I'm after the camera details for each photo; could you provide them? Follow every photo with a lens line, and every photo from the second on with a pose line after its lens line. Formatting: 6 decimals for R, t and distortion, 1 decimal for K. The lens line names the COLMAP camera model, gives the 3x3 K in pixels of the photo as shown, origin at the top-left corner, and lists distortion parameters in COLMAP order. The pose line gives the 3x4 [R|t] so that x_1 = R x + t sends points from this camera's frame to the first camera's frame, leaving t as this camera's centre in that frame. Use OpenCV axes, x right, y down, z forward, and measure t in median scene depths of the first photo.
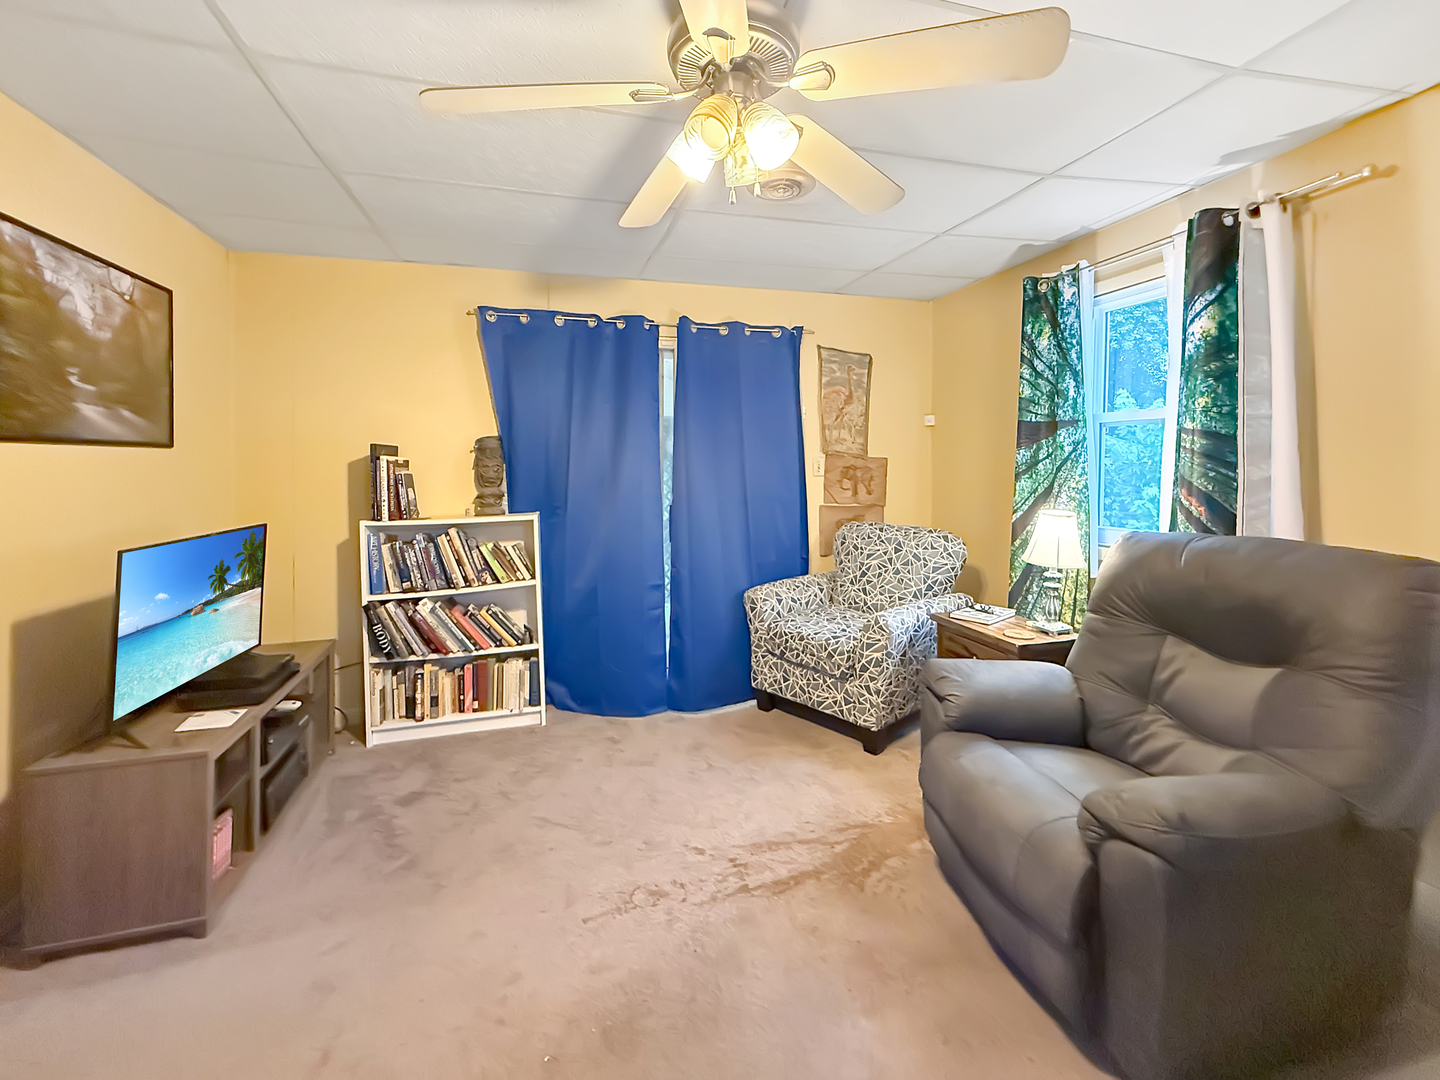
lens RADIAL K [[582.5, 0, 714.7], [0, 582.5, 539.1], [0, 0, 1]] dist [0.000556, -0.000894]
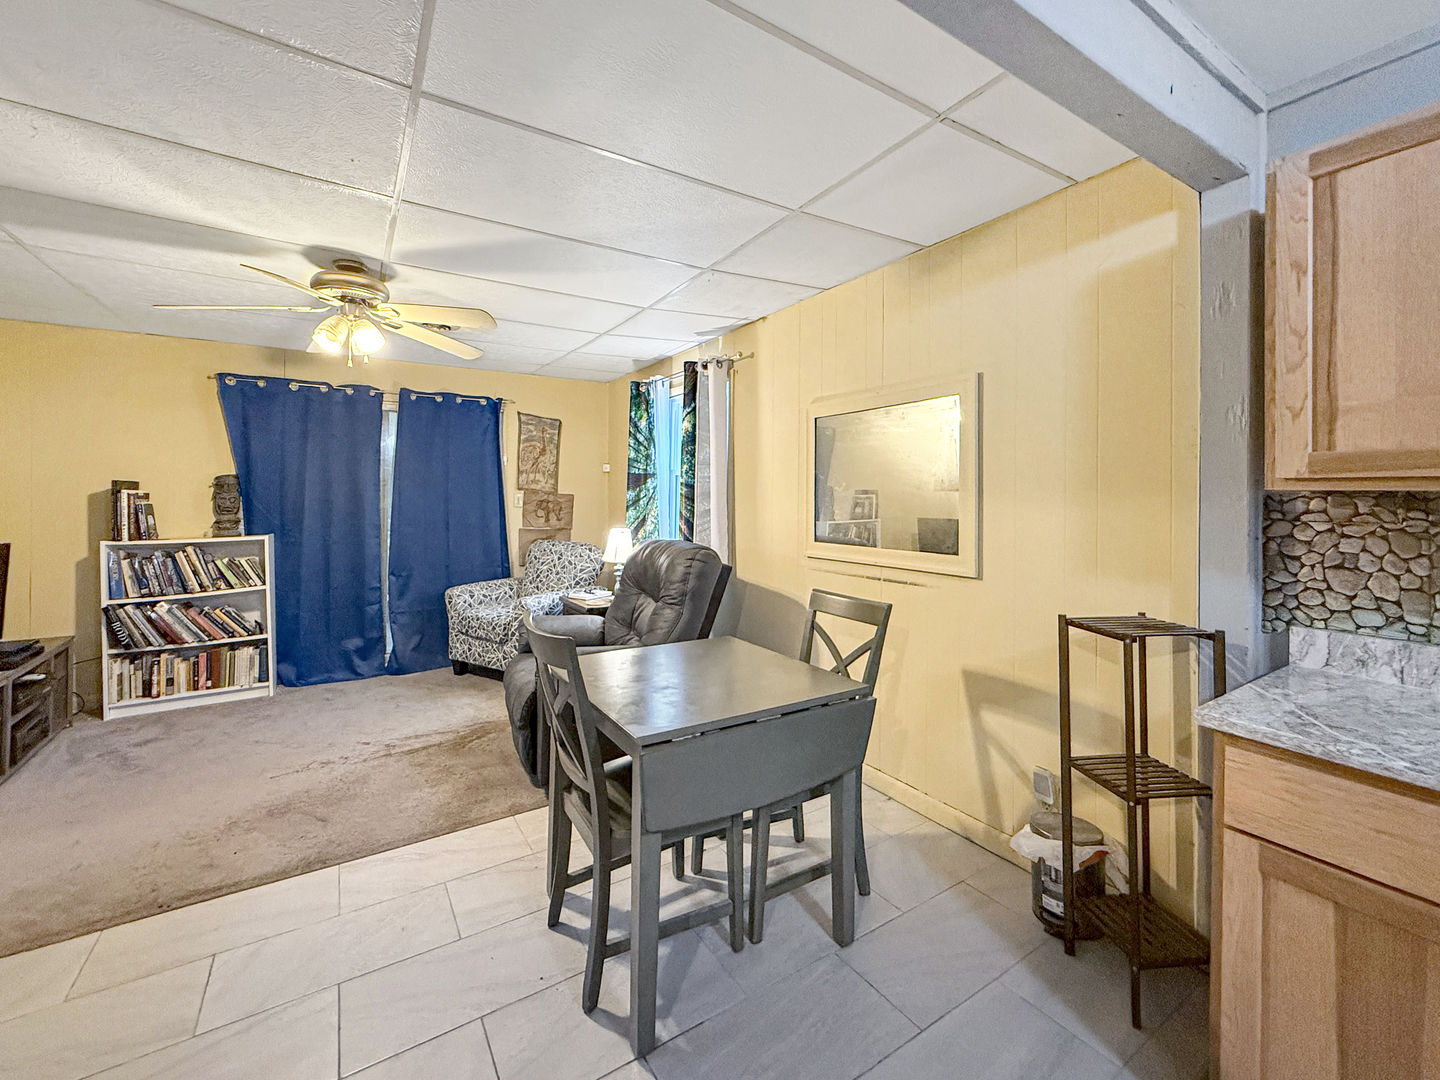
lens RADIAL K [[582.5, 0, 707.0], [0, 582.5, 543.8], [0, 0, 1]] dist [0.000556, -0.000894]
pose [[0.963227, -0.011671, 0.268435, 0.306617], [0.023861, 0.998825, -0.042191, 0.057382], [-0.267627, 0.047044, 0.962373, -0.545415]]
